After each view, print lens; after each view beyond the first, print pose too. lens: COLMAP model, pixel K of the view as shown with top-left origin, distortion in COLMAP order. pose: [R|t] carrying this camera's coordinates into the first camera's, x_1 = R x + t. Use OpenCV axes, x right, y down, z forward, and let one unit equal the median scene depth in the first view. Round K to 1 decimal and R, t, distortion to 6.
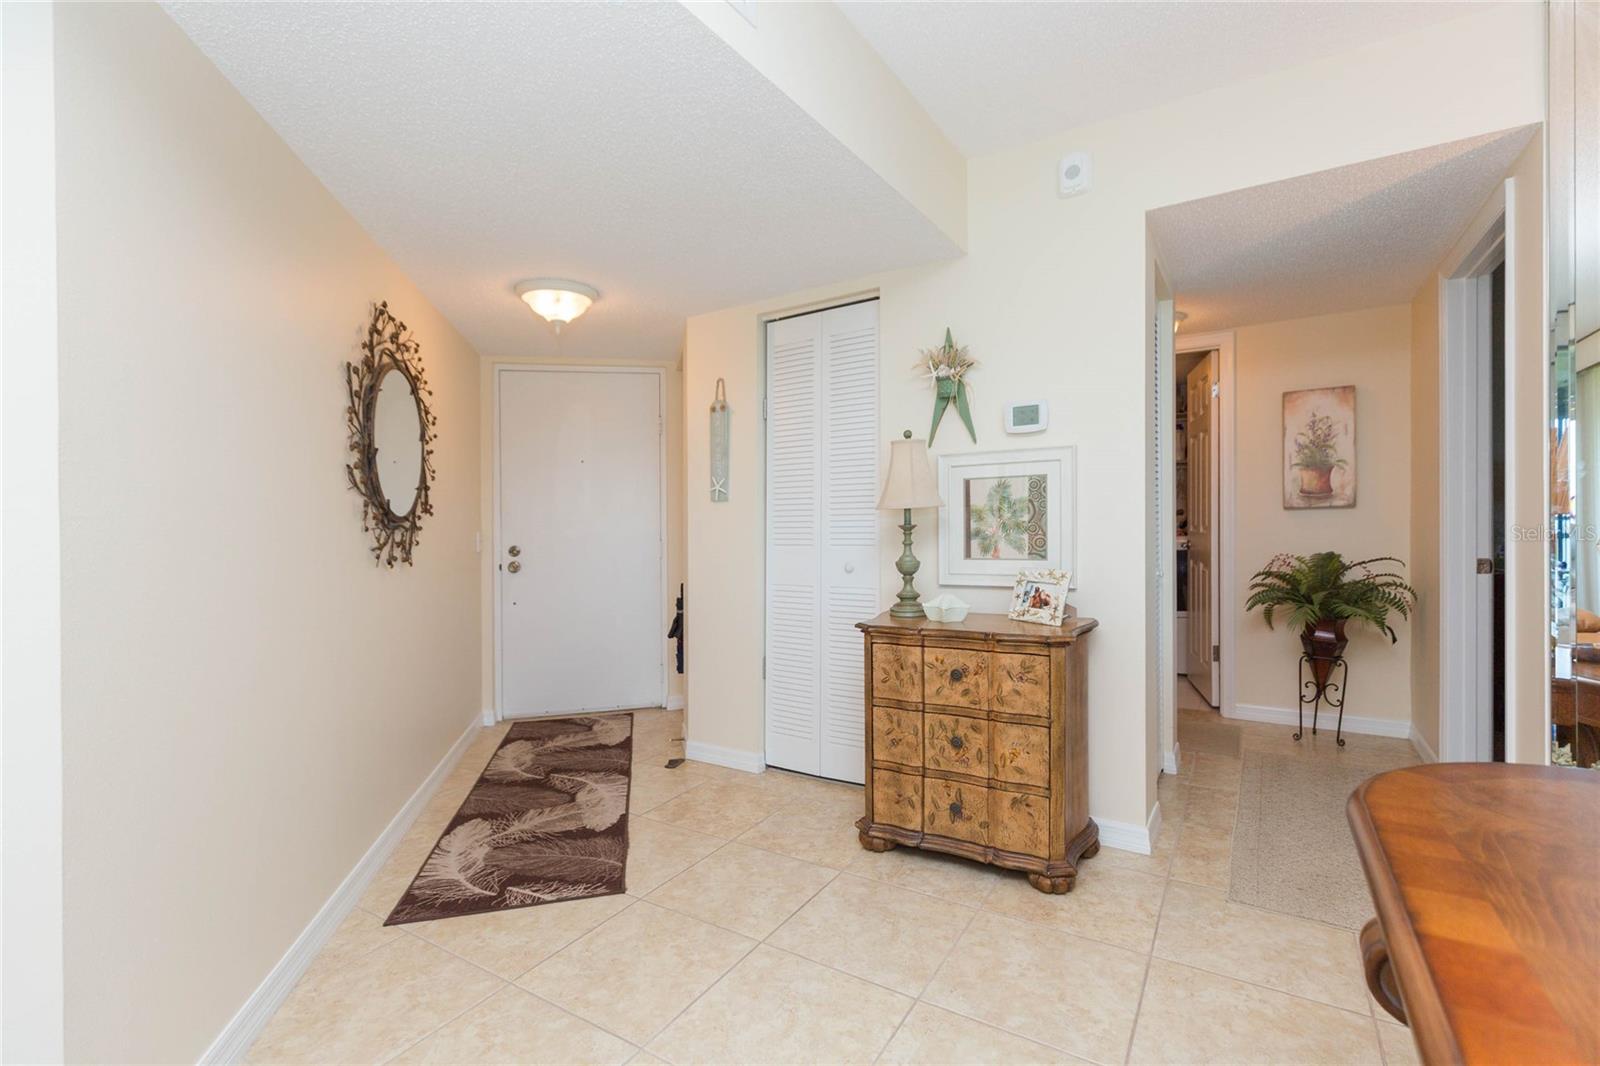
lens RADIAL K [[717.4, 0, 800.0], [0, 717.4, 533.0], [0, 0, 1]] dist [0.003072, 0.000176]
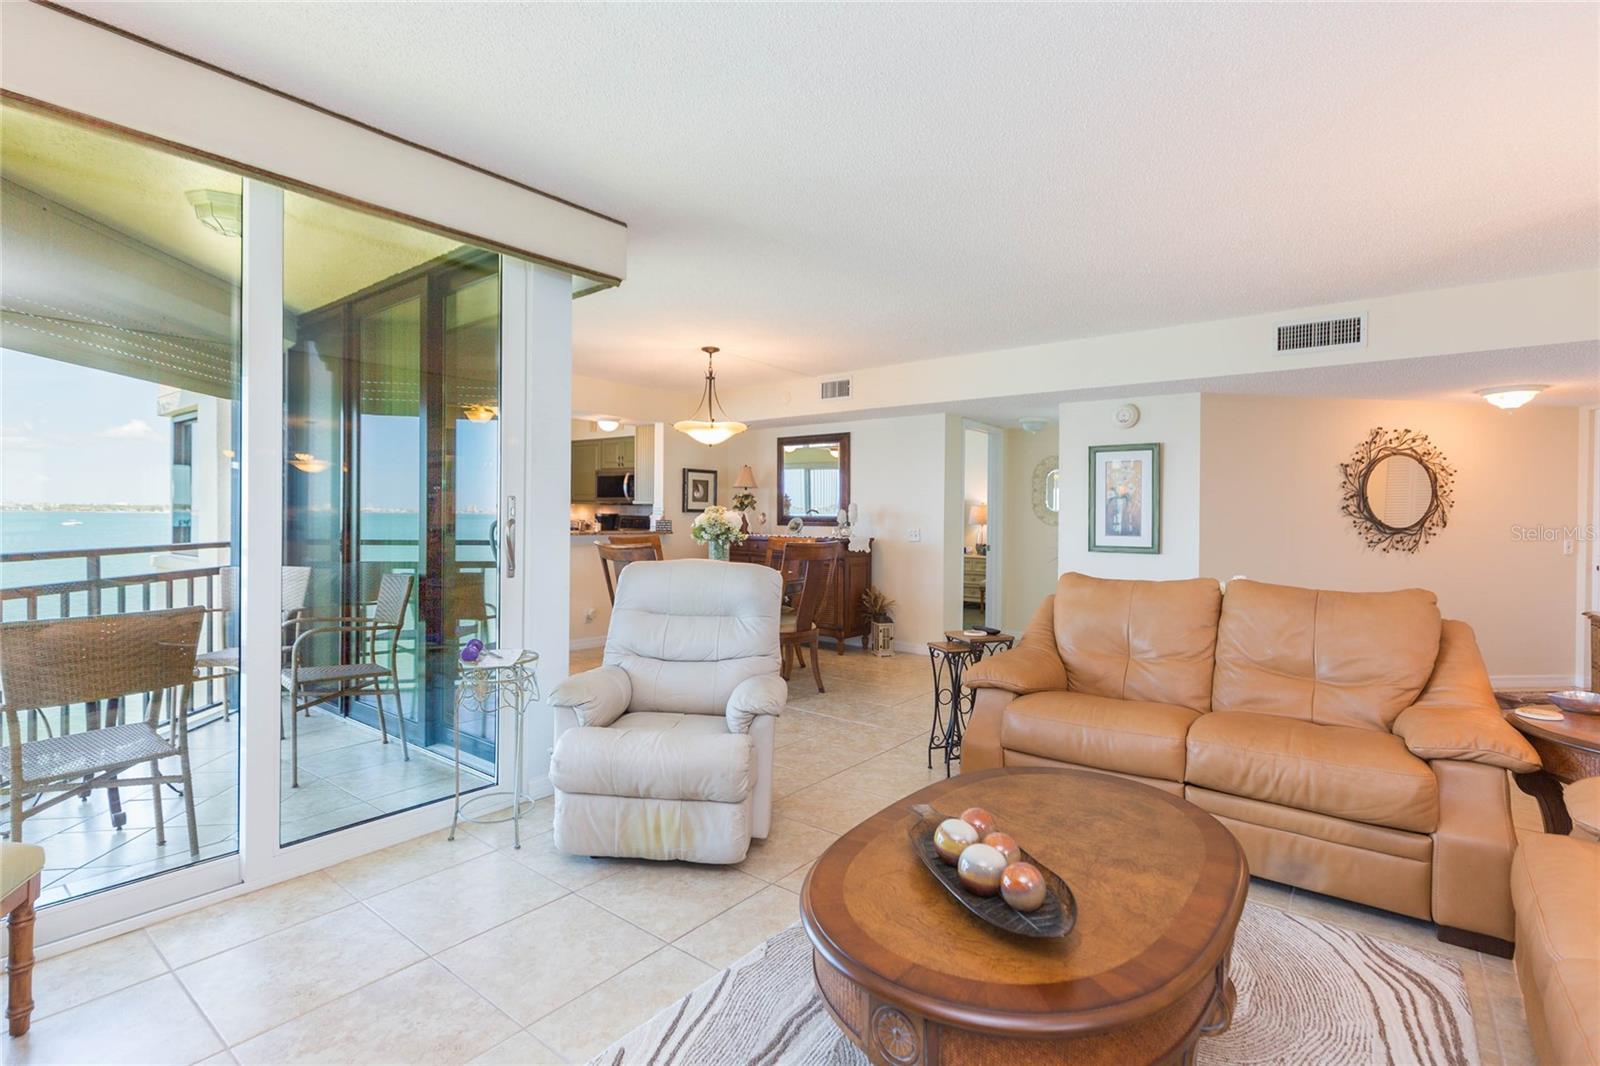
lens RADIAL K [[740.4, 0, 787.1], [0, 740.4, 506.1], [0, 0, 1]] dist [0.003243, 0.000224]
pose [[-0.099401, 0.009608, -0.995001, 1.694486], [-0.026706, 0.999567, 0.012320, -0.062257], [0.994689, 0.027797, -0.099101, -0.504891]]
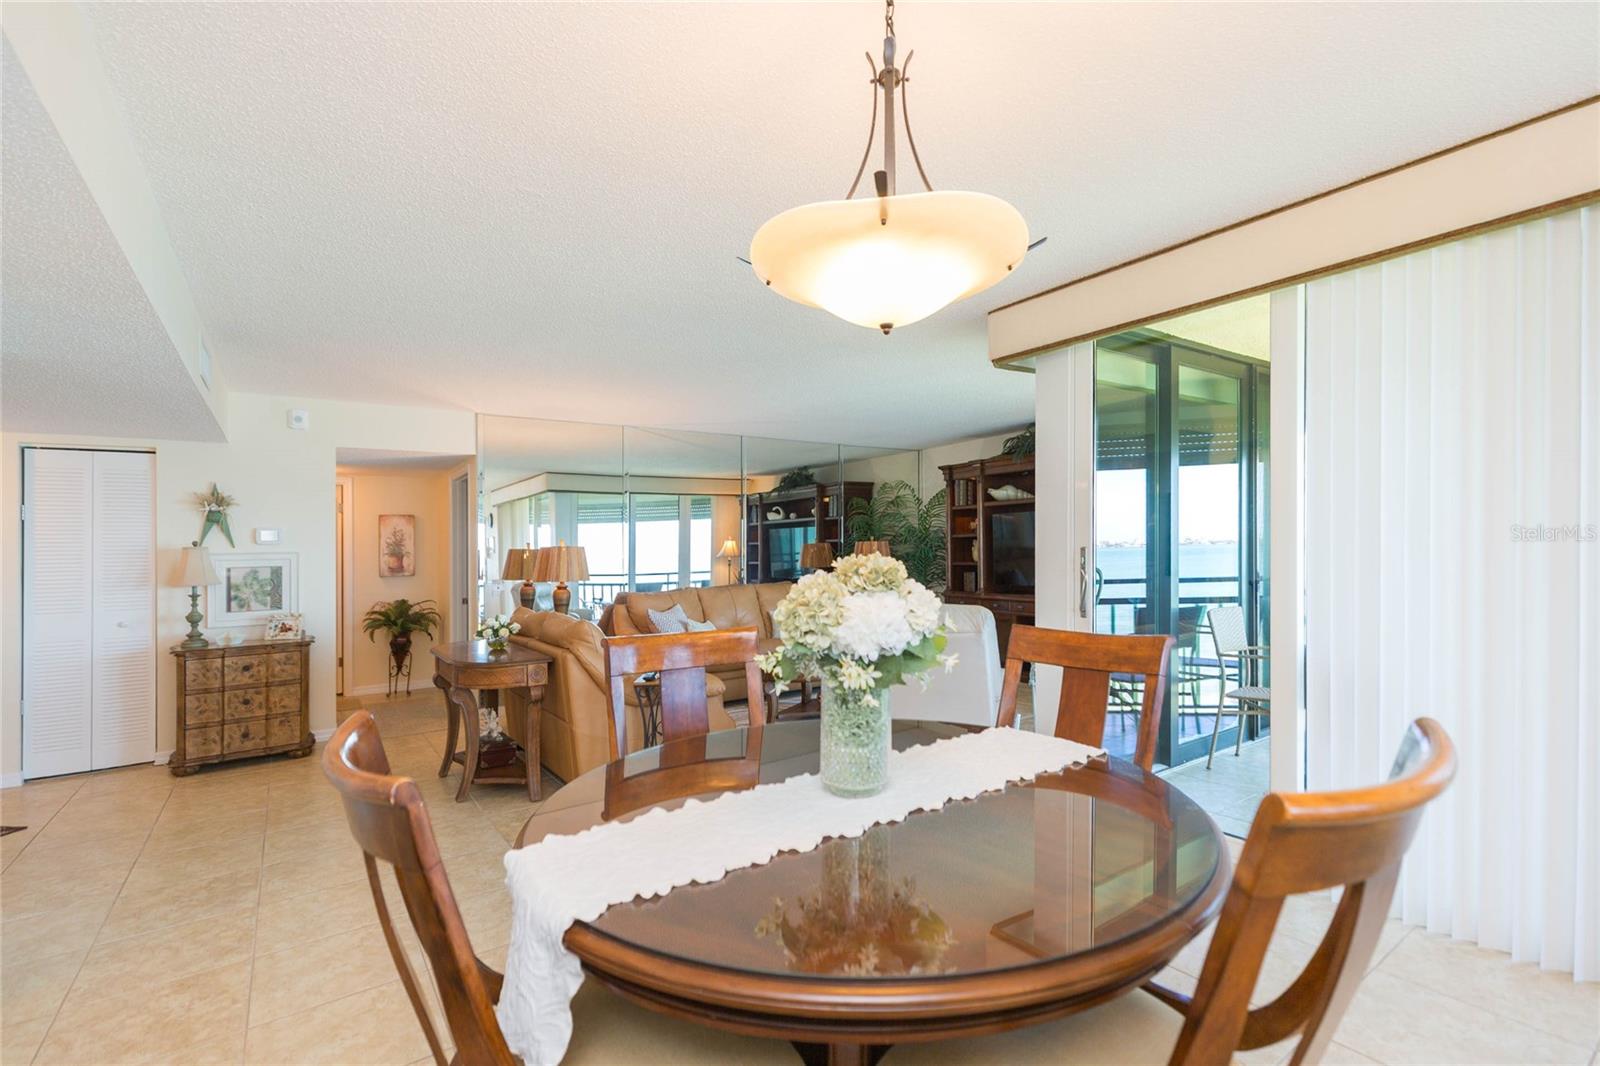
lens RADIAL K [[712.1, 0, 813.3], [0, 712.1, 530.6], [0, 0, 1]] dist [0.002765, 0.000609]
pose [[0.369040, 0.040642, 0.928525, -0.925458], [0.031813, 0.997906, -0.056323, -0.021342], [-0.928869, 0.050325, 0.366974, -1.066259]]
